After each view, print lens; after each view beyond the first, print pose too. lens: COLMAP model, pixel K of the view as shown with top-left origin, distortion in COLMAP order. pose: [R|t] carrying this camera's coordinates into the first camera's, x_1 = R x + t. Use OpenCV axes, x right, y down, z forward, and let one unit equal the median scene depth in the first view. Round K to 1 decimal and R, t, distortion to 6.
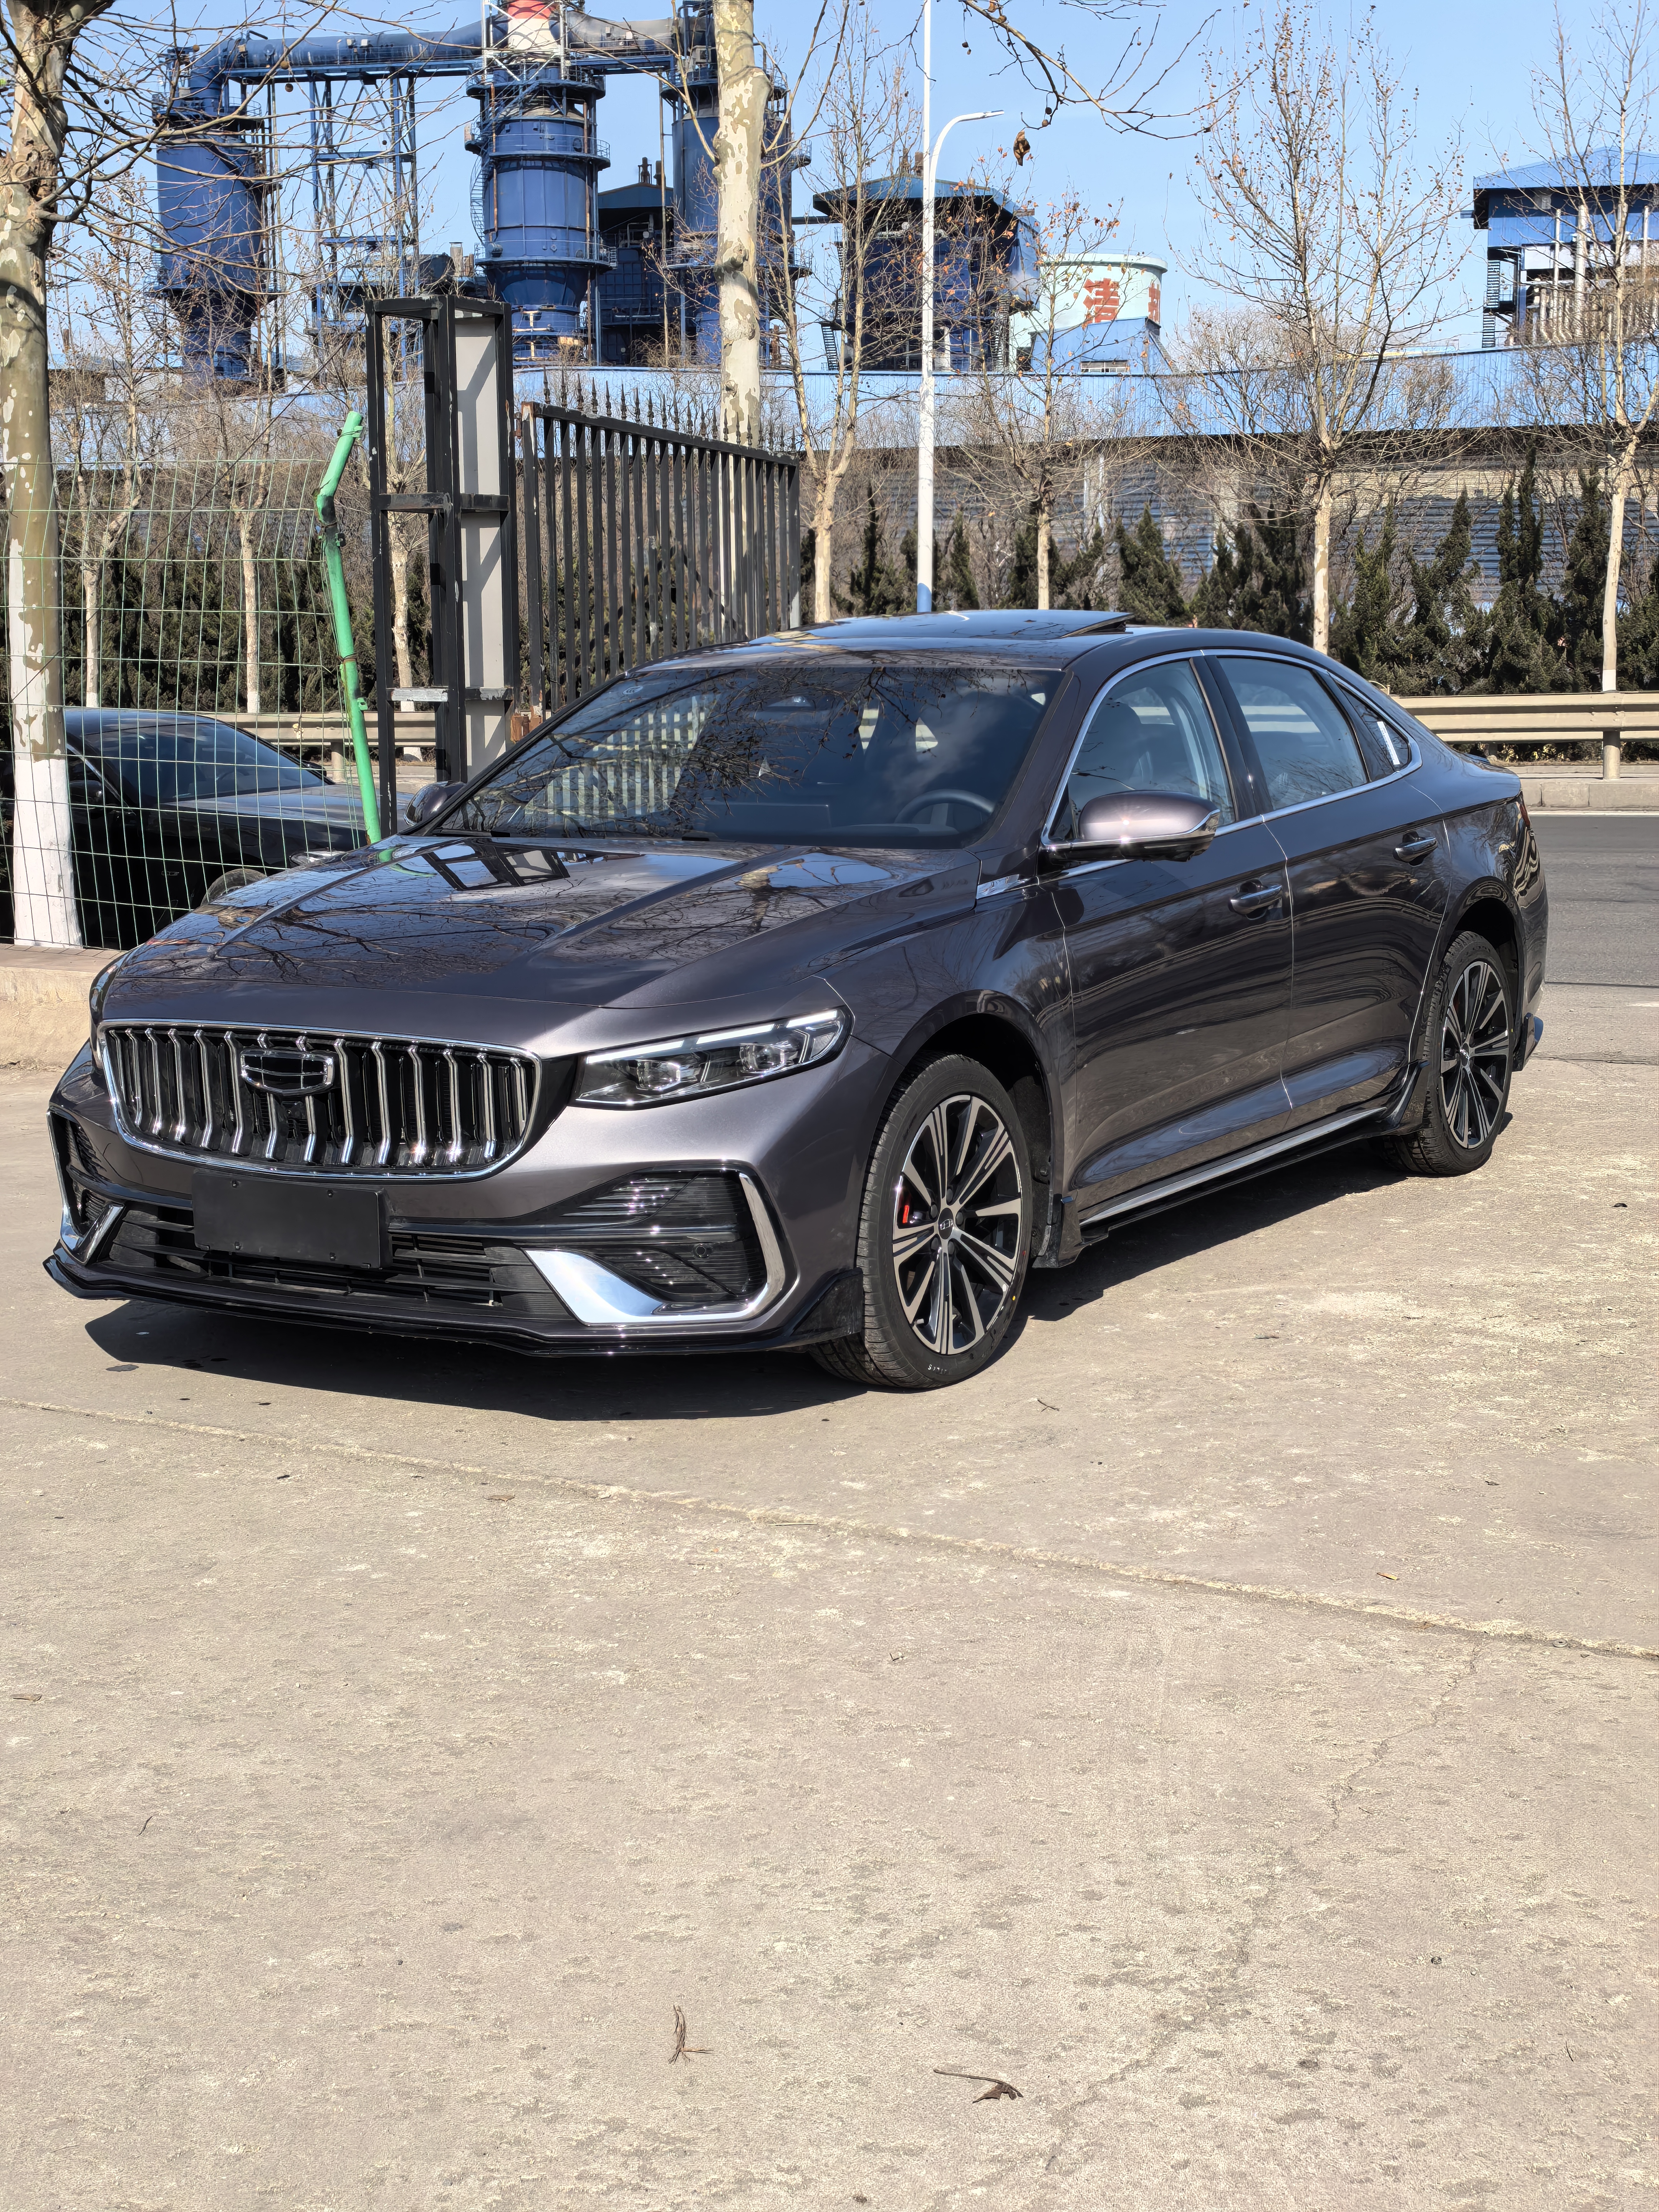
lens RADIAL K [[3131.6, 0, 846.7], [0, 3131.6, 1123.4], [0, 0, 1]] dist [0.057012, 0.000000]
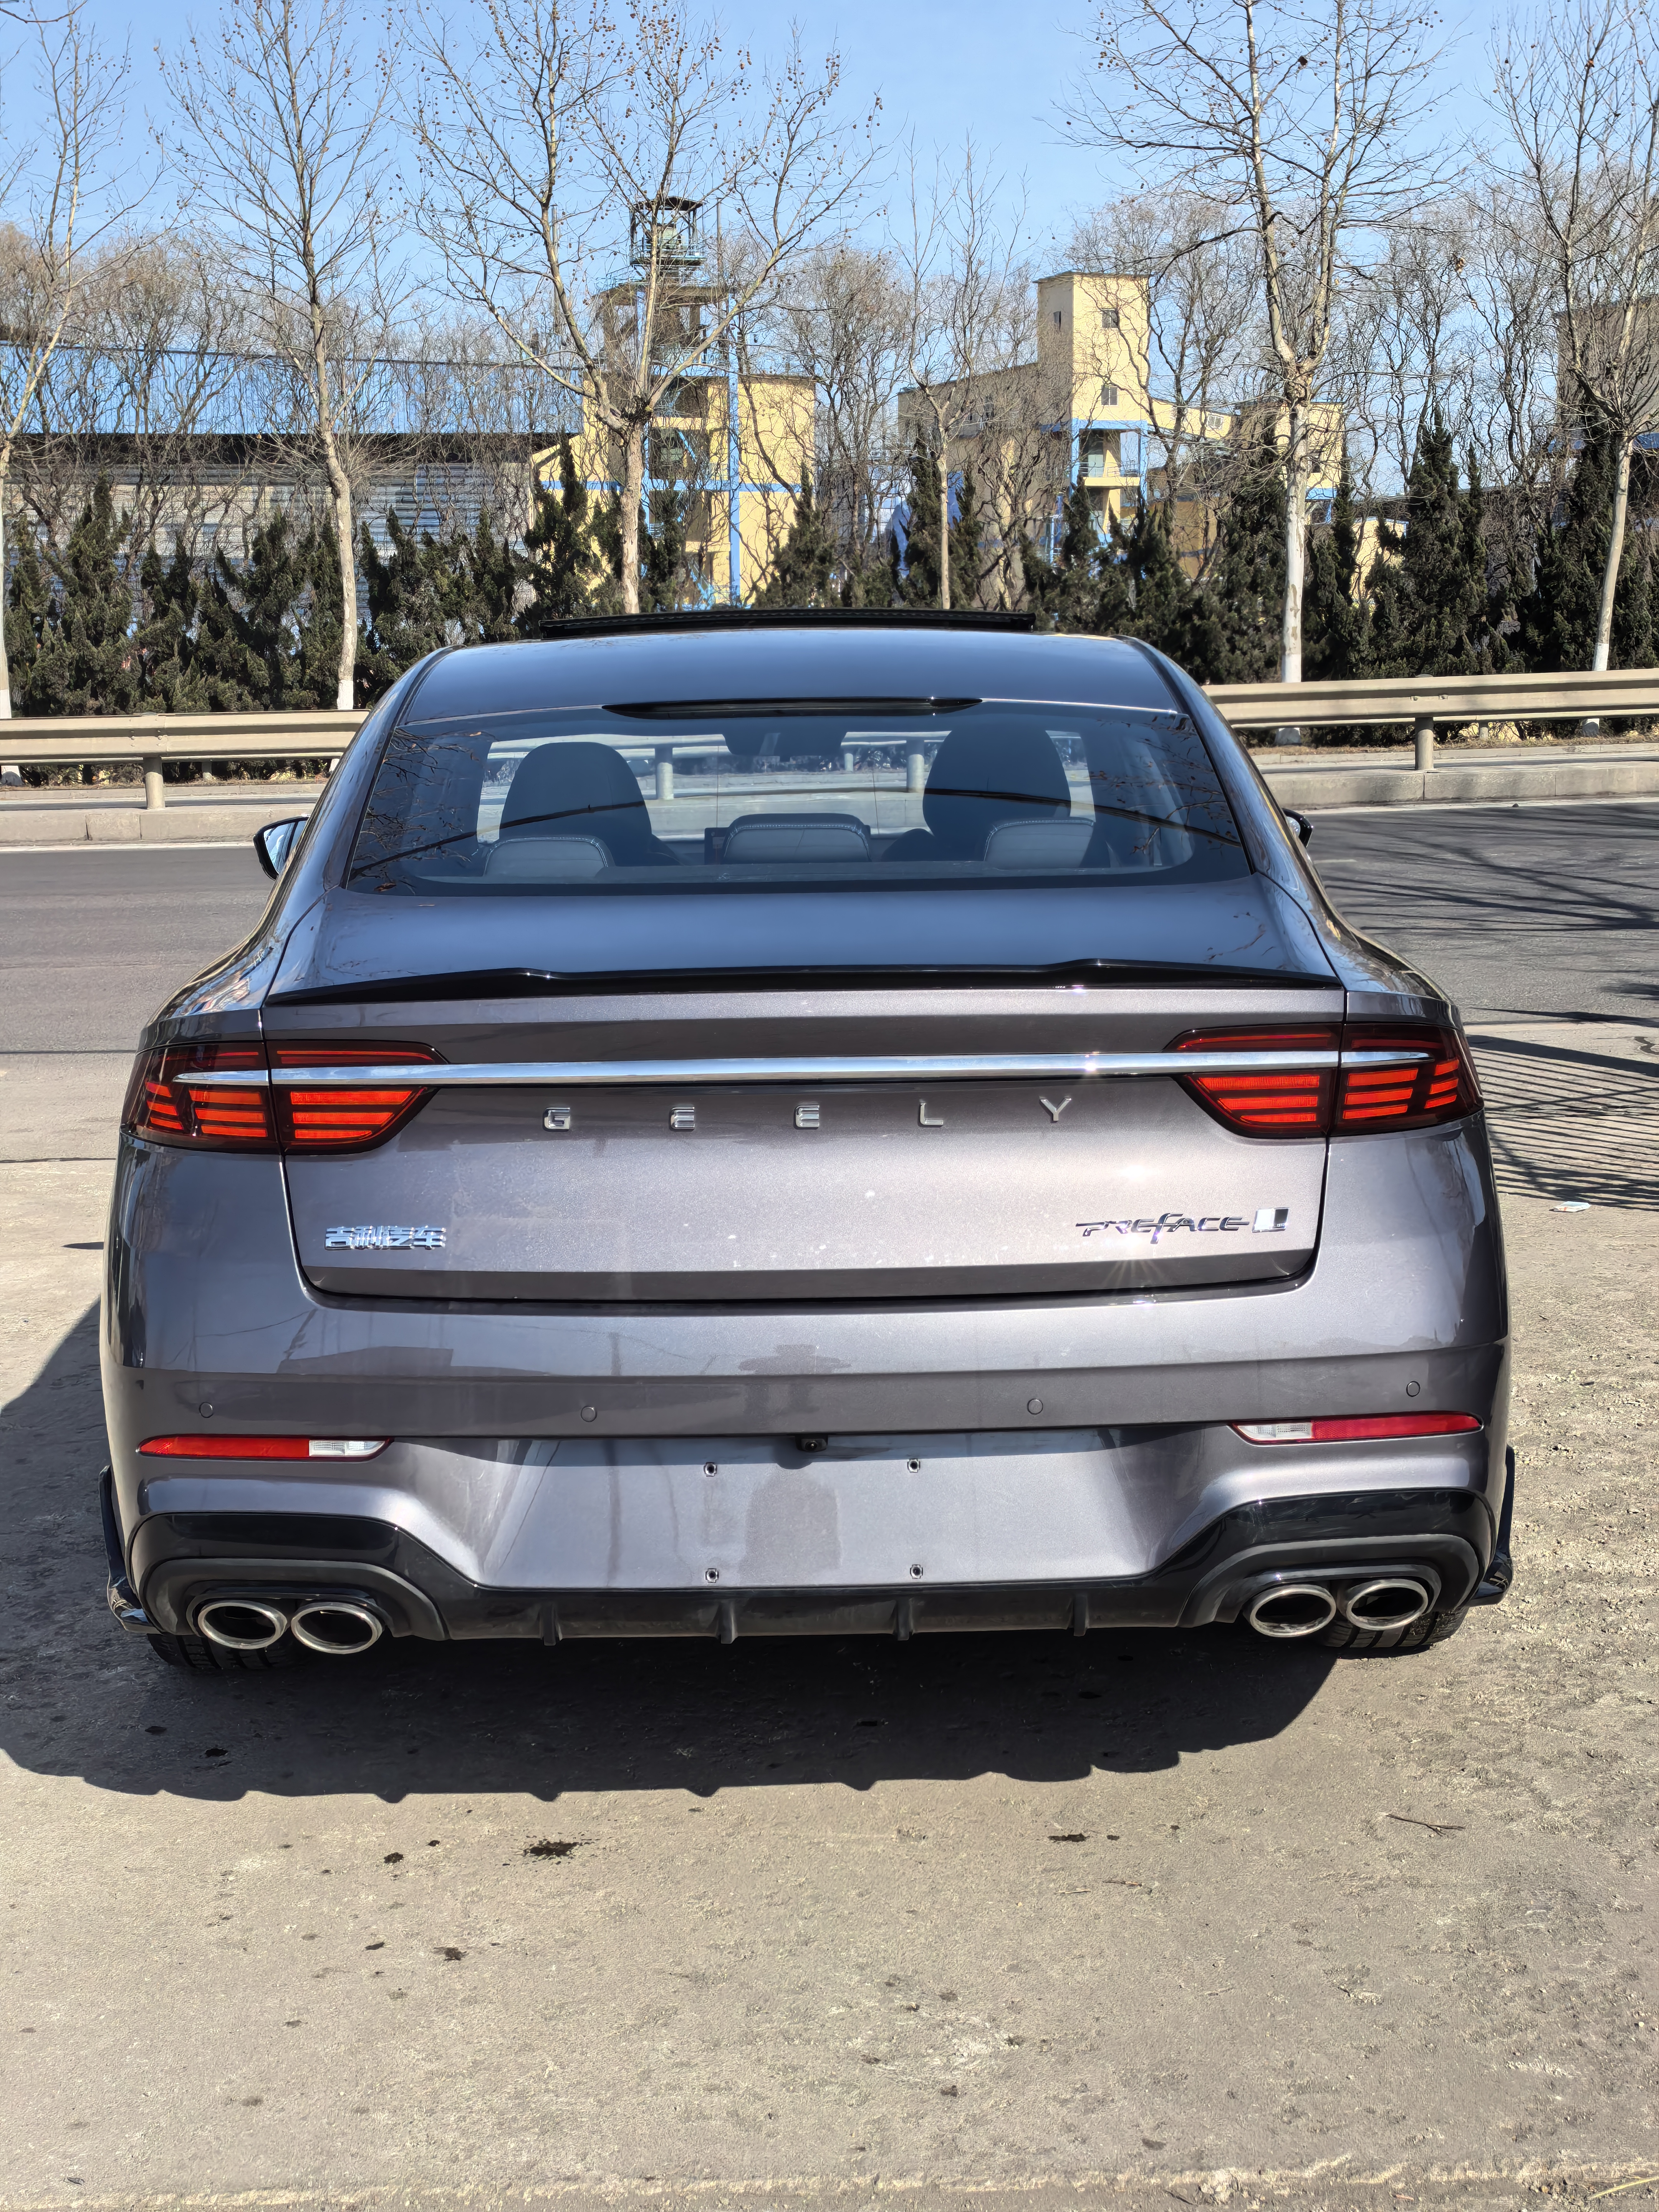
lens RADIAL K [[3131.6, 0, 814.1], [0, 3131.6, 1153.7], [0, 0, 1]] dist [0.057012, 0.000000]
pose [[0.852264, -0.085024, 0.516155, -0.139617], [0.083285, 0.996171, 0.026577, -0.028952], [-0.516439, 0.020337, 0.856083, 0.189687]]
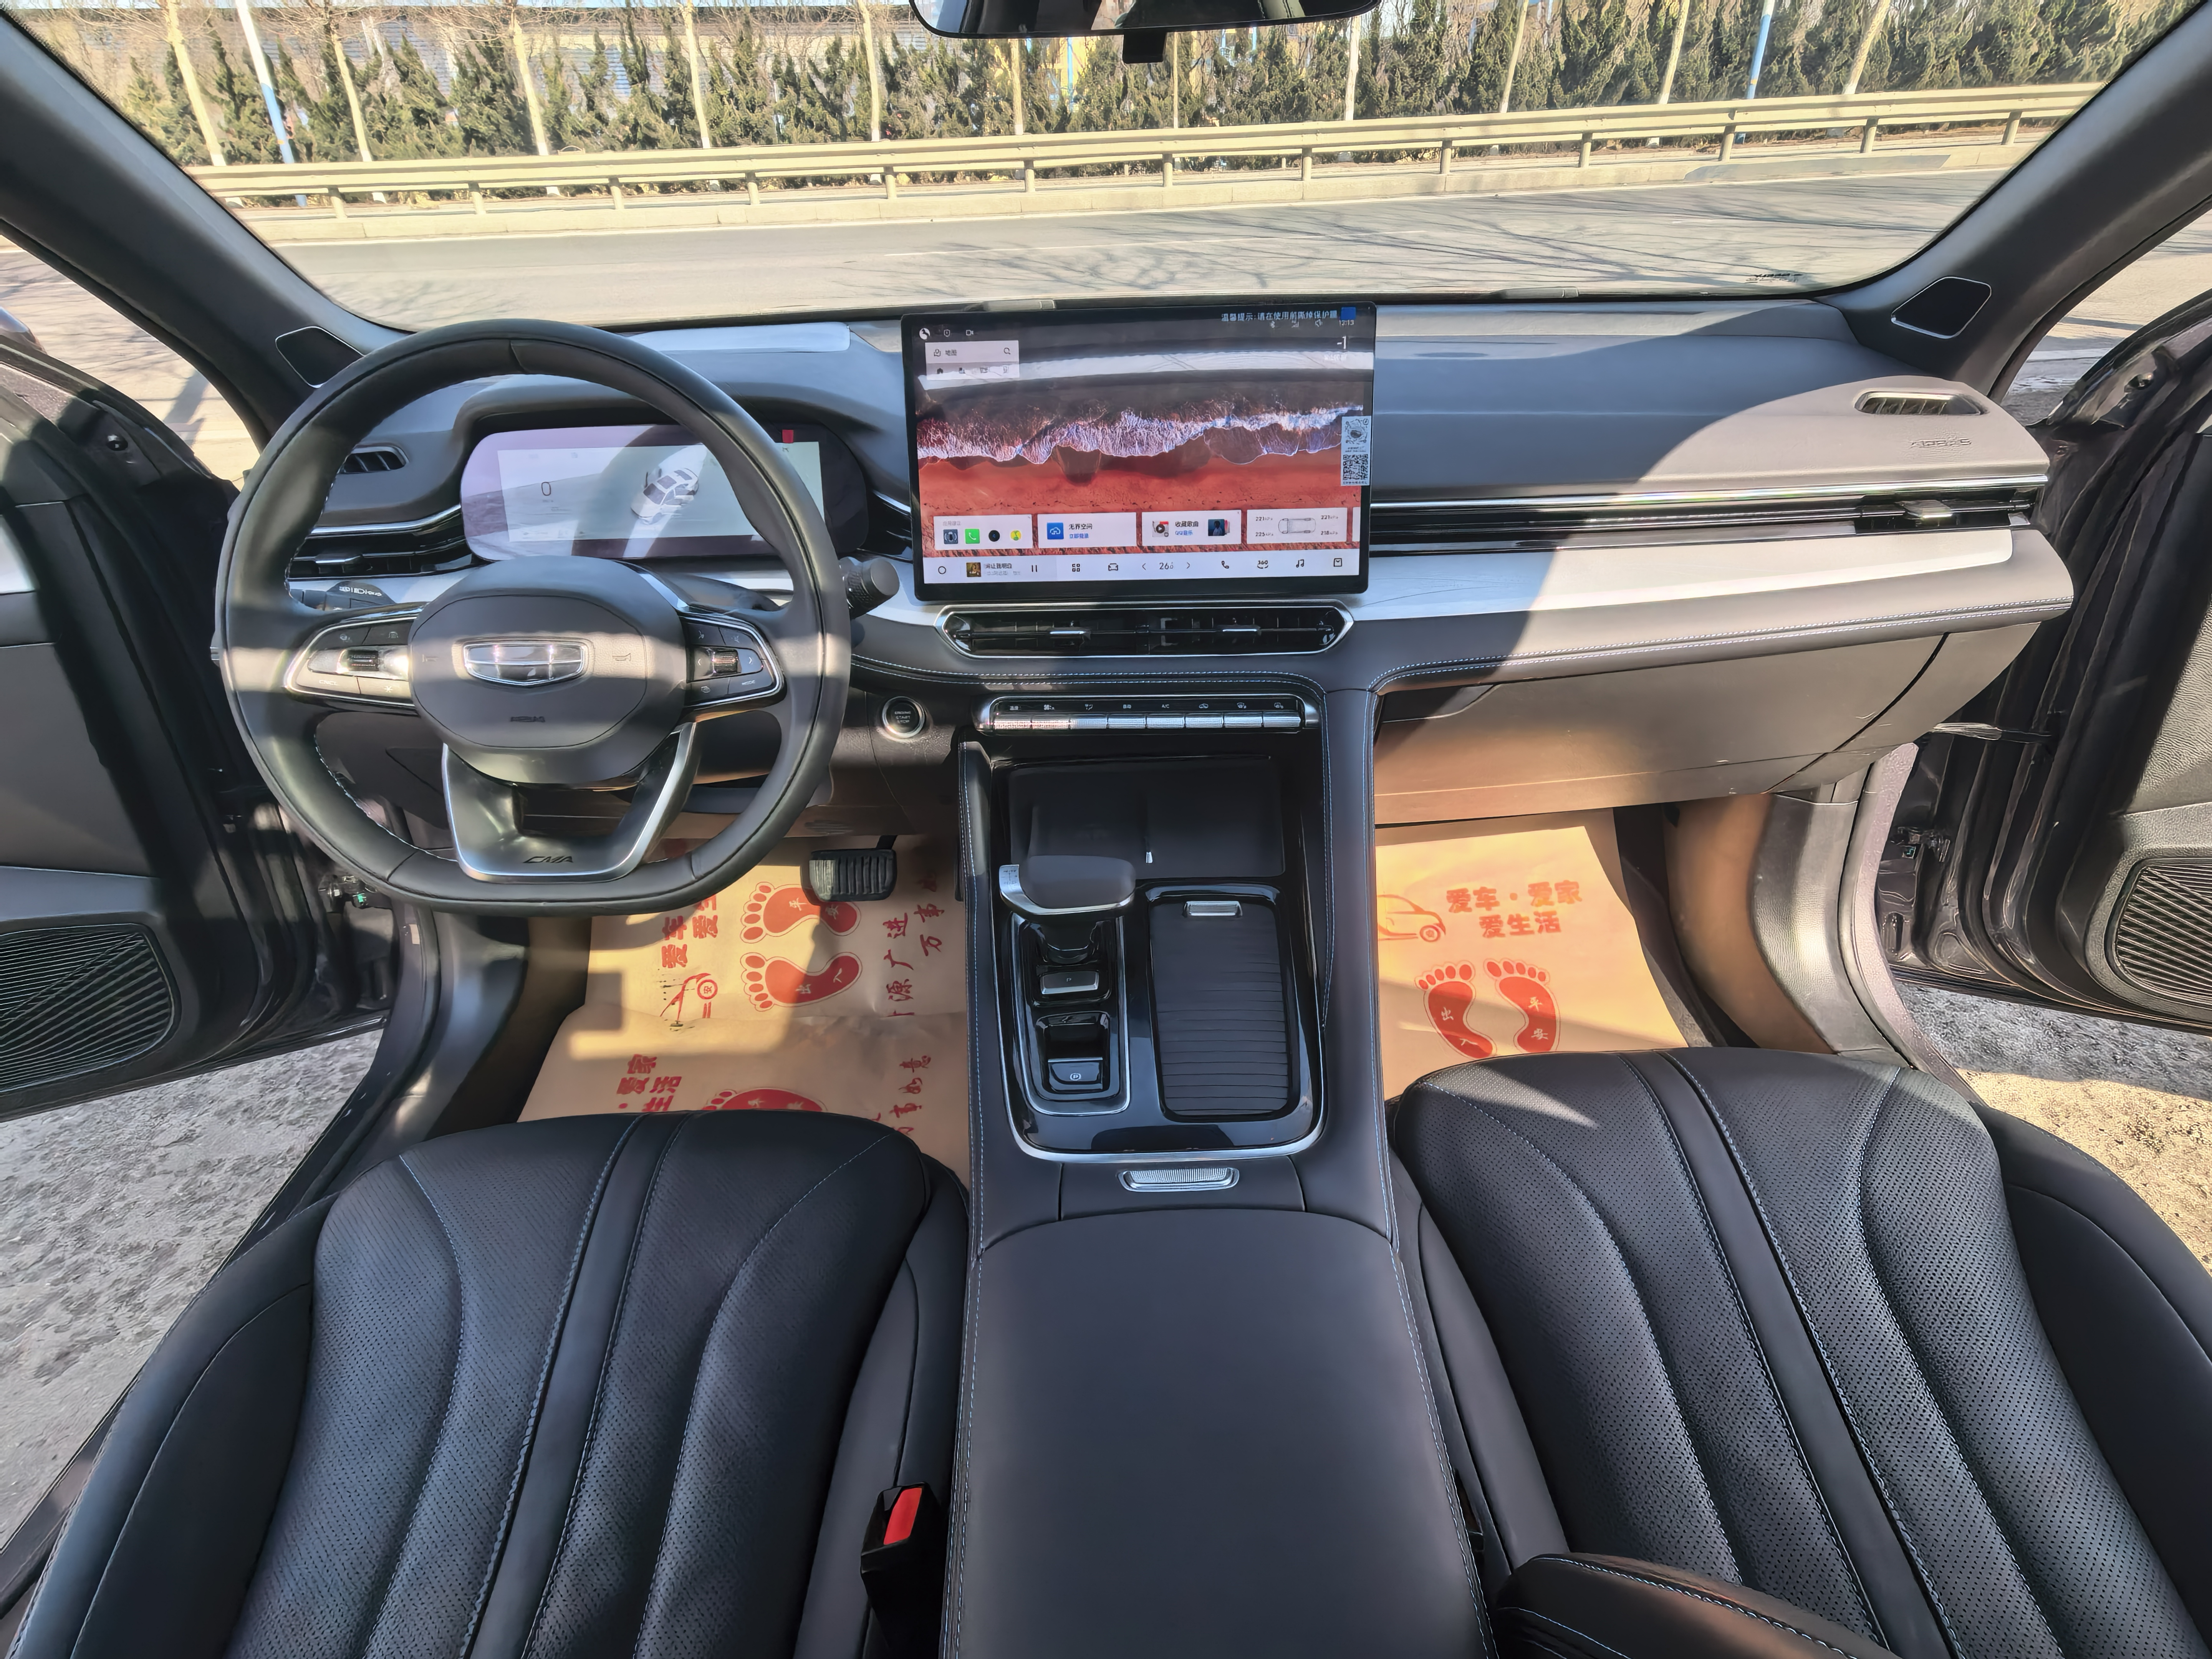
lens RADIAL K [[1186.5, 0, 1117.5], [0, 1186.5, 798.9], [0, 0, 1]] dist [0.011536, -0.000839]
pose [[0.848989, -0.270140, 0.454138, 0.056147], [0.092956, 0.922393, 0.374901, -0.064659], [-0.520170, -0.276073, 0.808213, 0.506397]]
